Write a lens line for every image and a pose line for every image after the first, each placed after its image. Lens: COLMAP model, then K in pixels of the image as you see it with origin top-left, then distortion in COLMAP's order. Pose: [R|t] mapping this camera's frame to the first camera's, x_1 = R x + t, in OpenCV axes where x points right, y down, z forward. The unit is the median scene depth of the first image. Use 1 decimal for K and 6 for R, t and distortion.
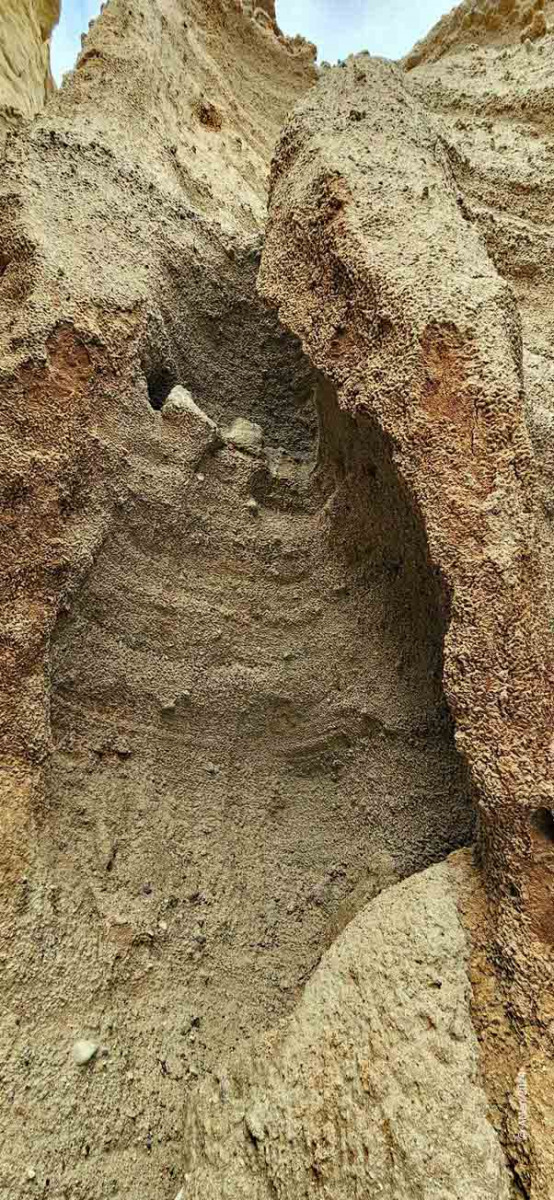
lens RADIAL K [[489.5, 0, 276.4], [0, 489.5, 601.7], [0, 0, 1]] dist [-0.002366, 0.000405]
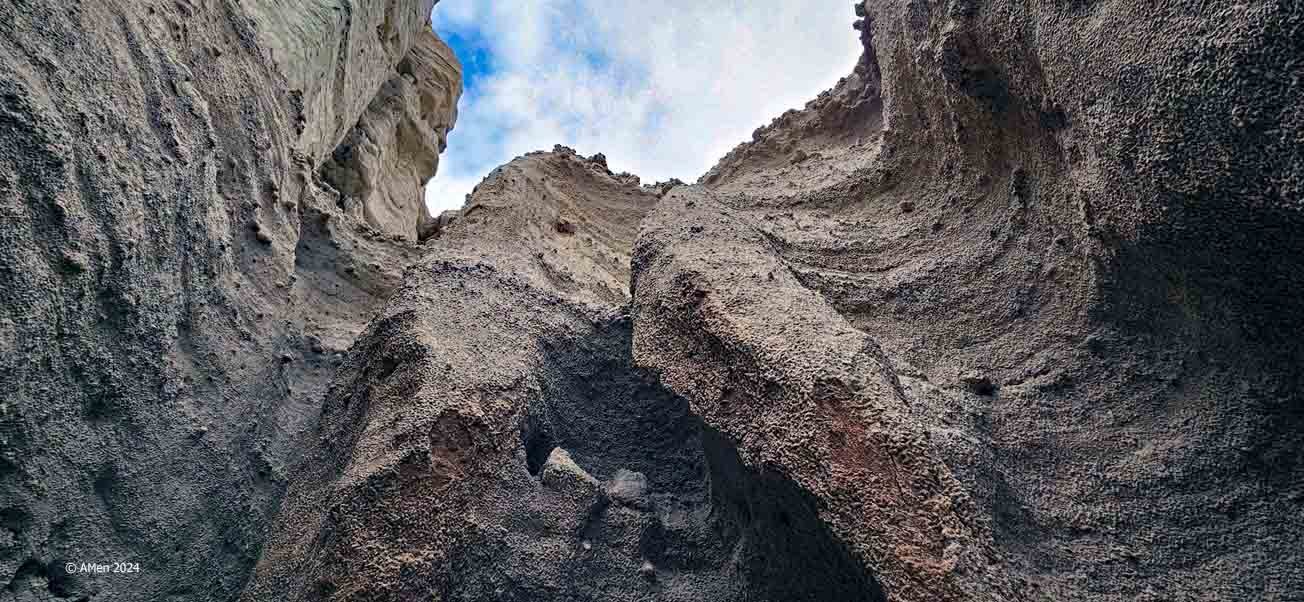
lens RADIAL K [[531.9, 0, 651.3], [0, 531.9, 302.1], [0, 0, 1]] dist [-0.002366, 0.000405]
pose [[0.989355, -0.122672, 0.078289, -0.070636], [0.145491, 0.822232, -0.550242, -0.081888], [0.003128, 0.555775, 0.831327, -0.038277]]
